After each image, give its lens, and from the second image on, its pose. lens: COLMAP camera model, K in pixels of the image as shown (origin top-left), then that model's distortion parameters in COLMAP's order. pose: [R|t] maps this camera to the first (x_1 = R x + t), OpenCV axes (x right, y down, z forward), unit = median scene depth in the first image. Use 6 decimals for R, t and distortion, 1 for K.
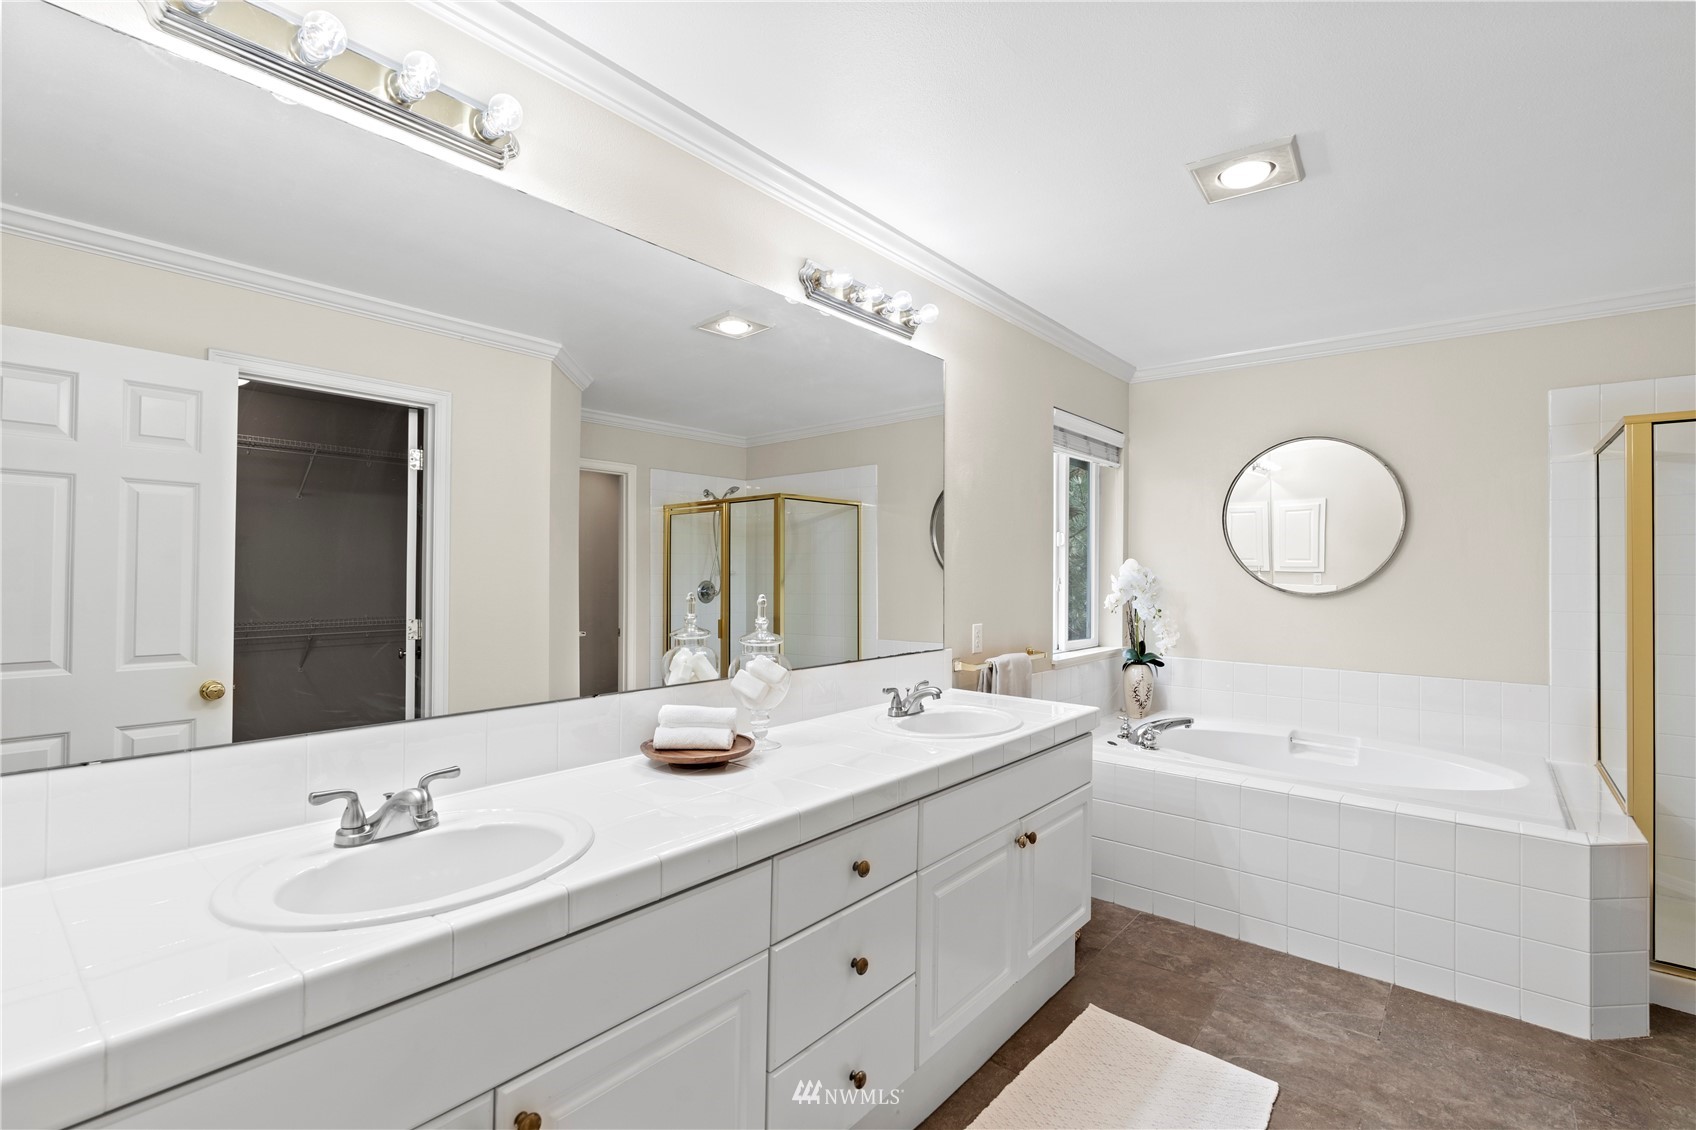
lens RADIAL K [[770.4, 0, 825.6], [0, 770.4, 552.1], [0, 0, 1]] dist [0.001049, 0.000241]
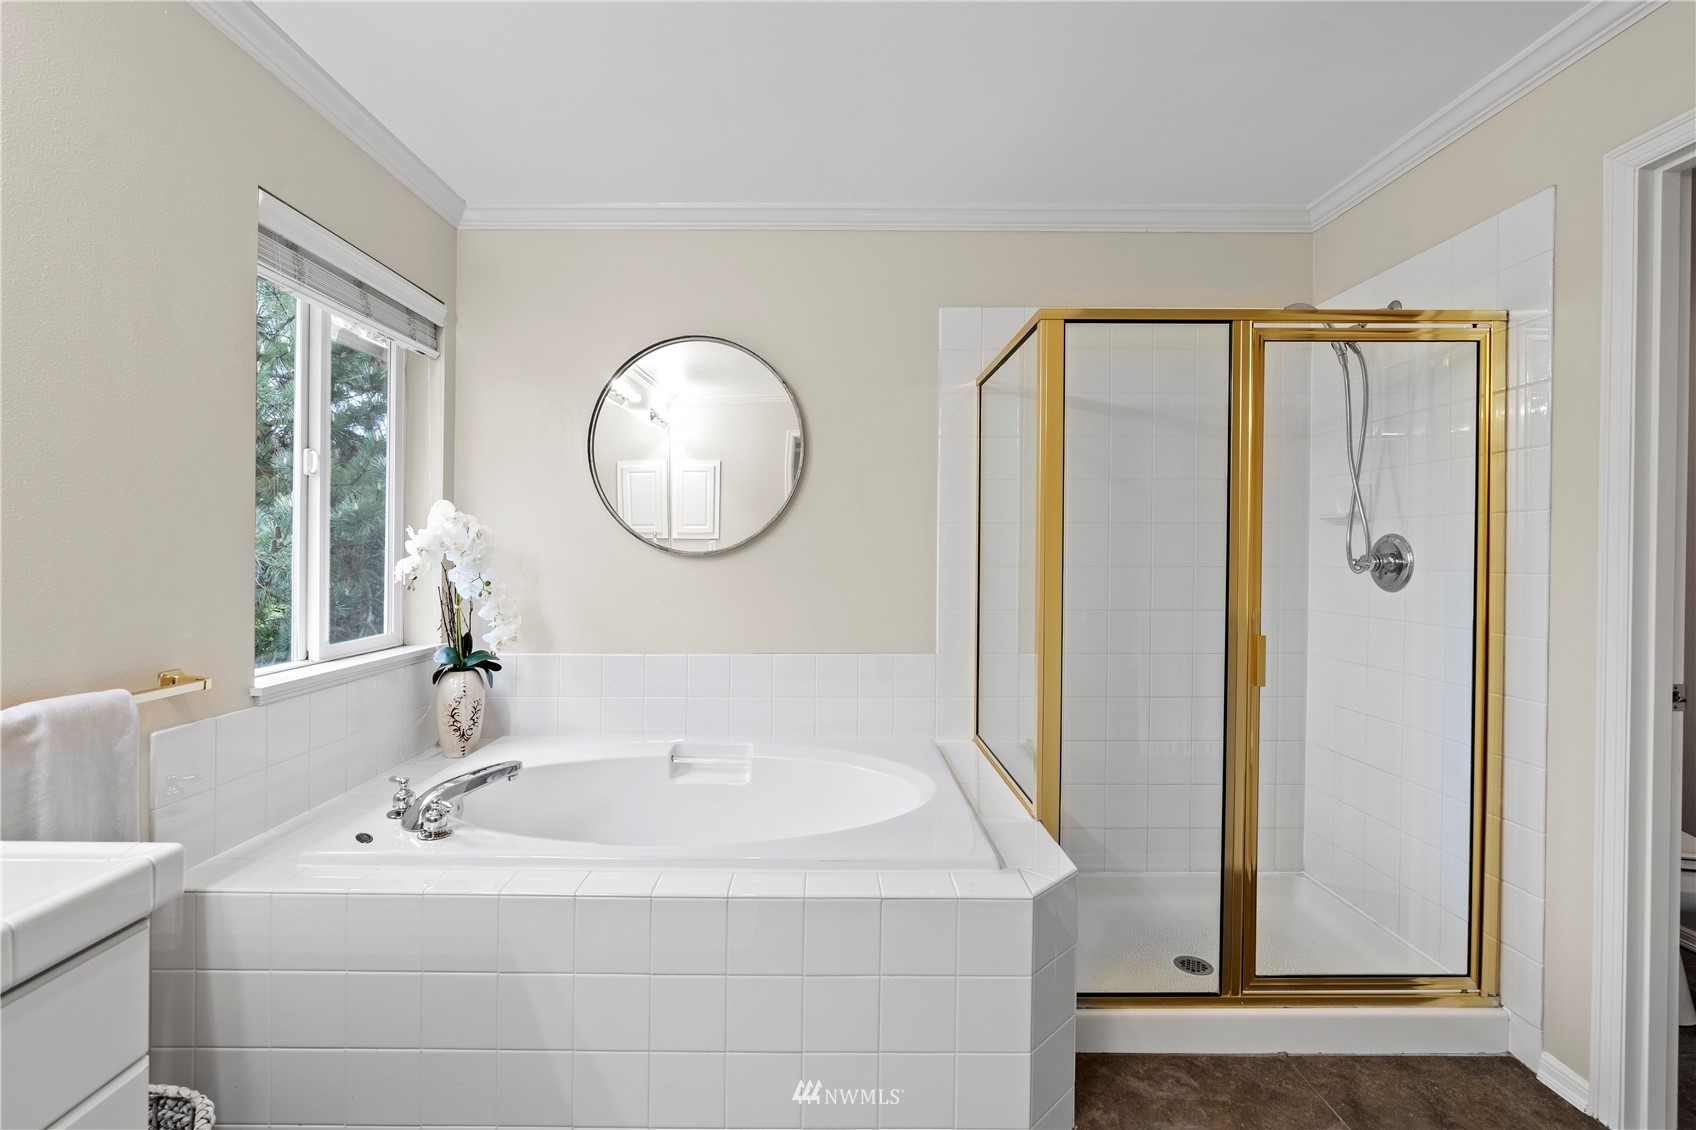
lens RADIAL K [[770.4, 0, 825.6], [0, 770.4, 552.1], [0, 0, 1]] dist [0.001049, 0.000241]
pose [[0.759646, -0.007008, 0.650299, 0.231292], [-0.010549, 0.999678, 0.023096, 0.033023], [-0.650251, -0.024405, 0.759327, 0.344461]]
